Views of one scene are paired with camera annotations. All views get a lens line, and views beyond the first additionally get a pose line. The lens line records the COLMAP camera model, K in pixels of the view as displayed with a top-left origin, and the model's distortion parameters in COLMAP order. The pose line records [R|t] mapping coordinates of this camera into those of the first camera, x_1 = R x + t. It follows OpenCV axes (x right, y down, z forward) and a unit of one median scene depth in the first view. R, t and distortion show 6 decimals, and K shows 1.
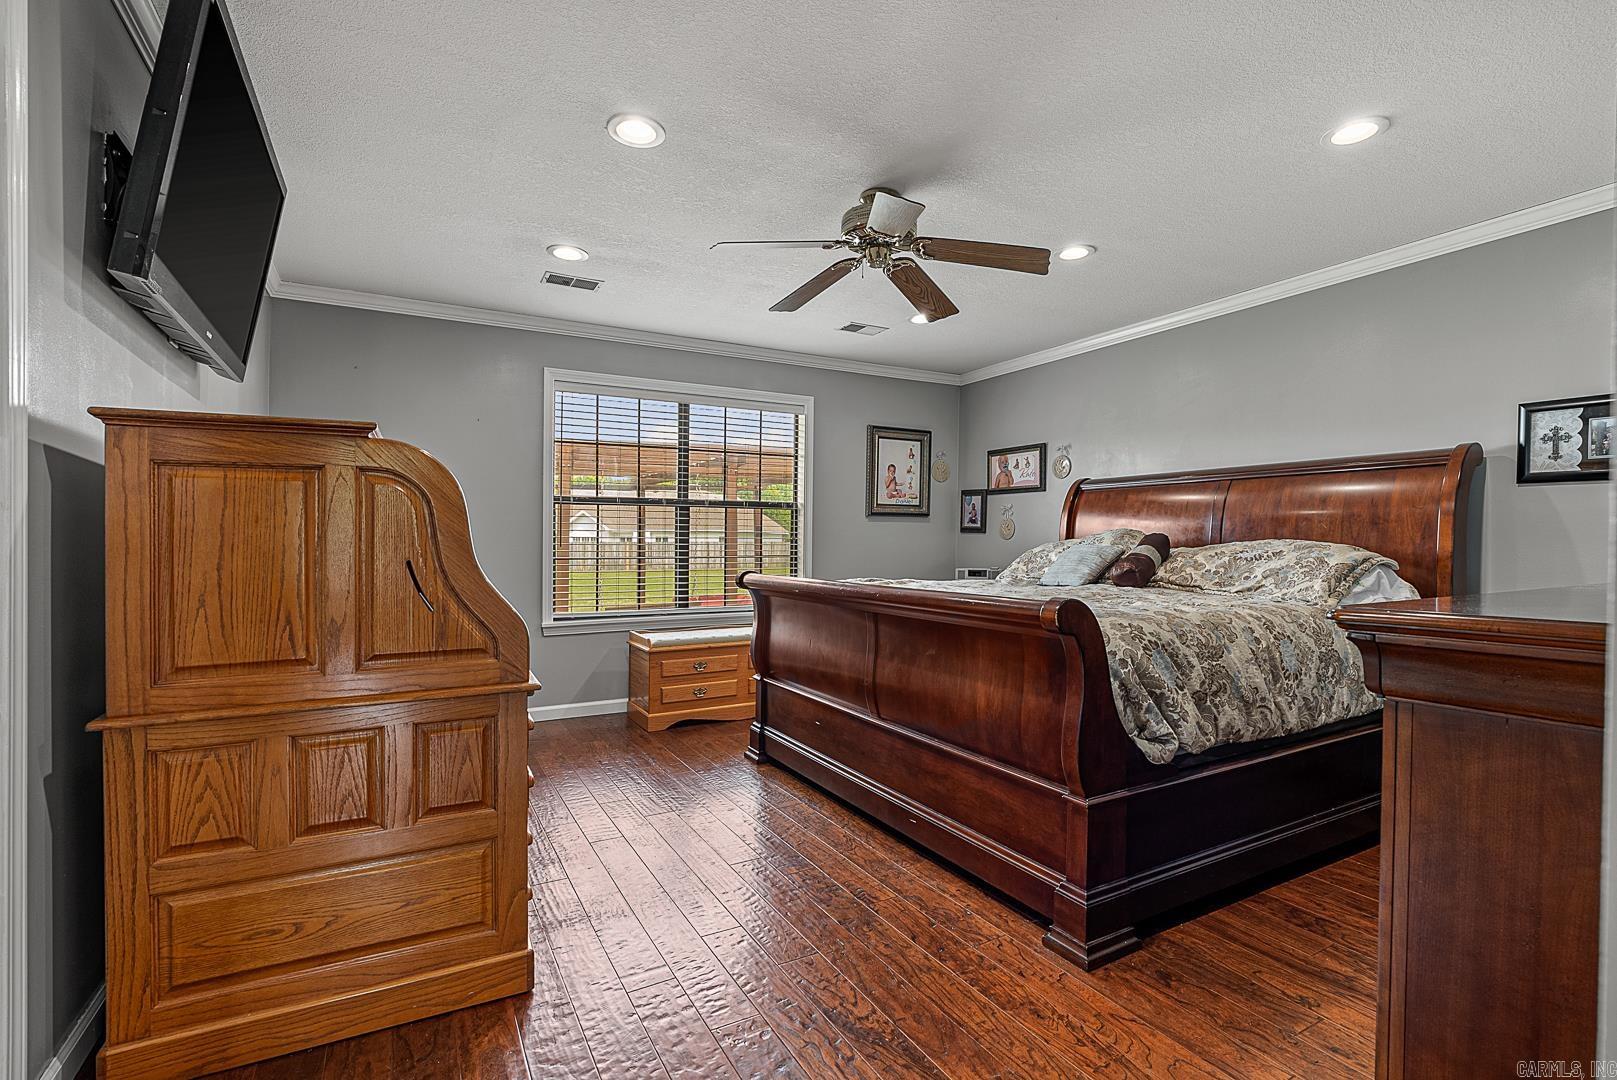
lens RADIAL K [[746.7, 0, 809.8], [0, 746.7, 553.3], [0, 0, 1]] dist [-0.019343, 0.005340]
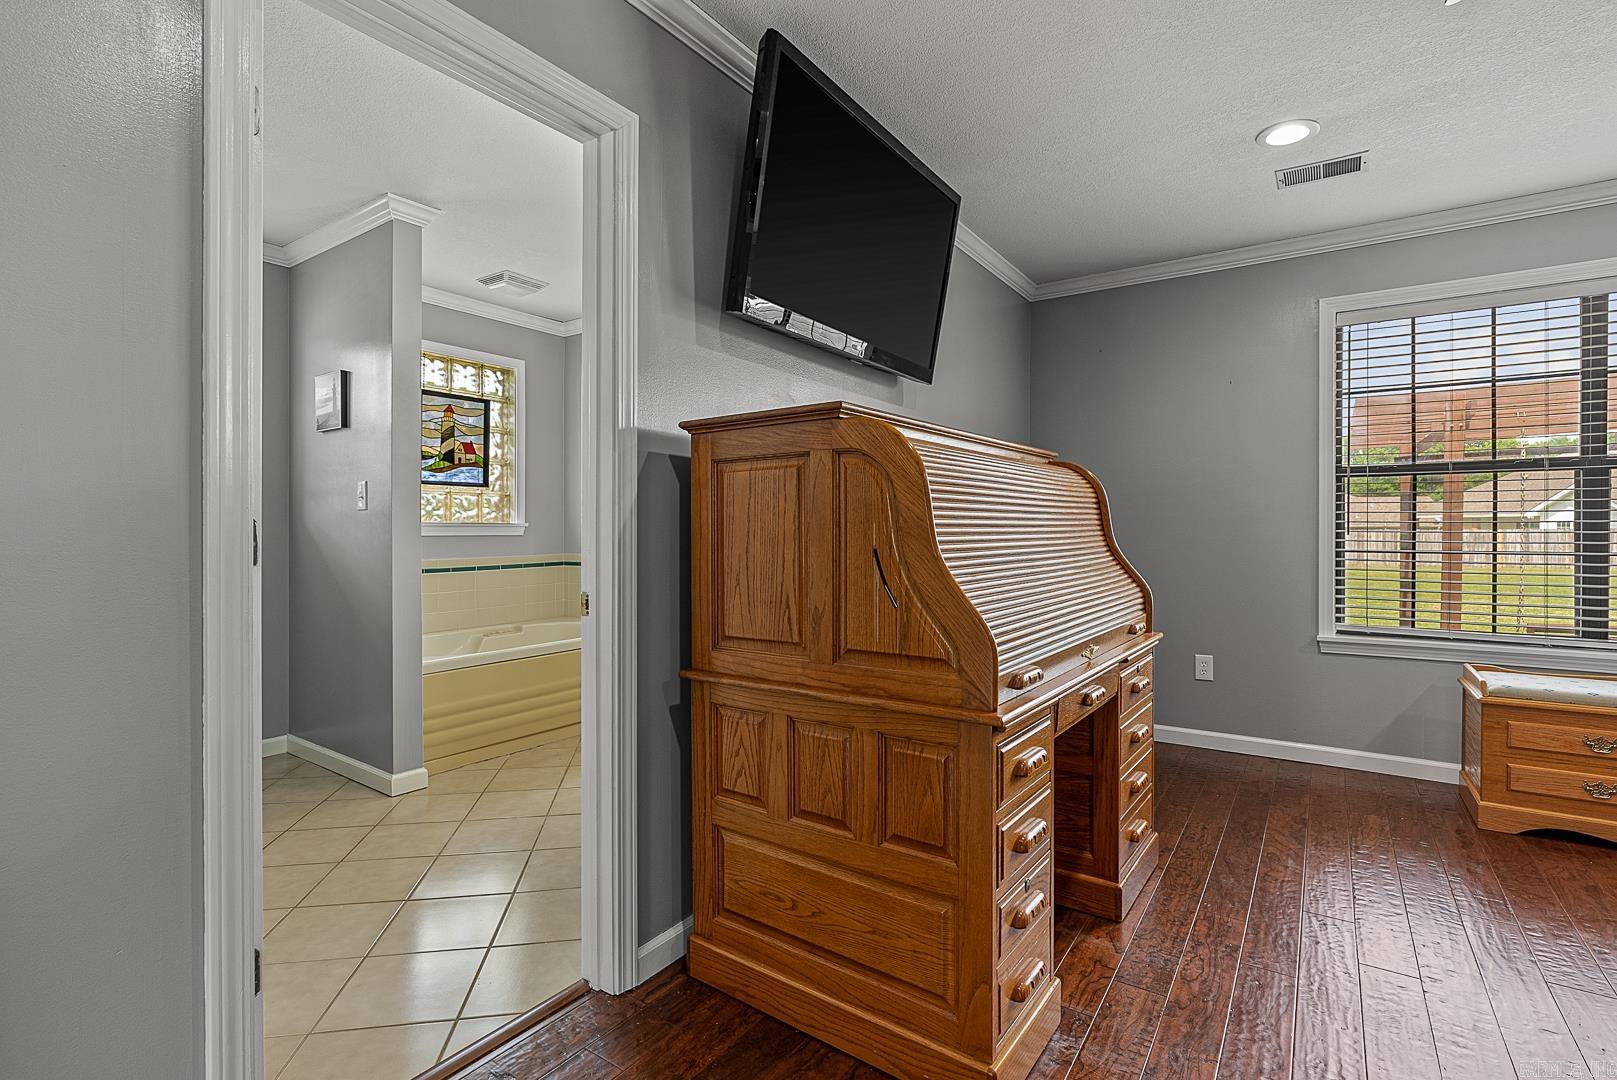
lens RADIAL K [[746.7, 0, 810.5], [0, 746.7, 525.7], [0, 0, 1]] dist [-0.019343, 0.005340]
pose [[0.444416, -0.006528, -0.895797, 0.227371], [-0.012113, 0.999838, -0.013296, -0.004552], [0.895738, 0.016759, 0.444265, 0.517695]]
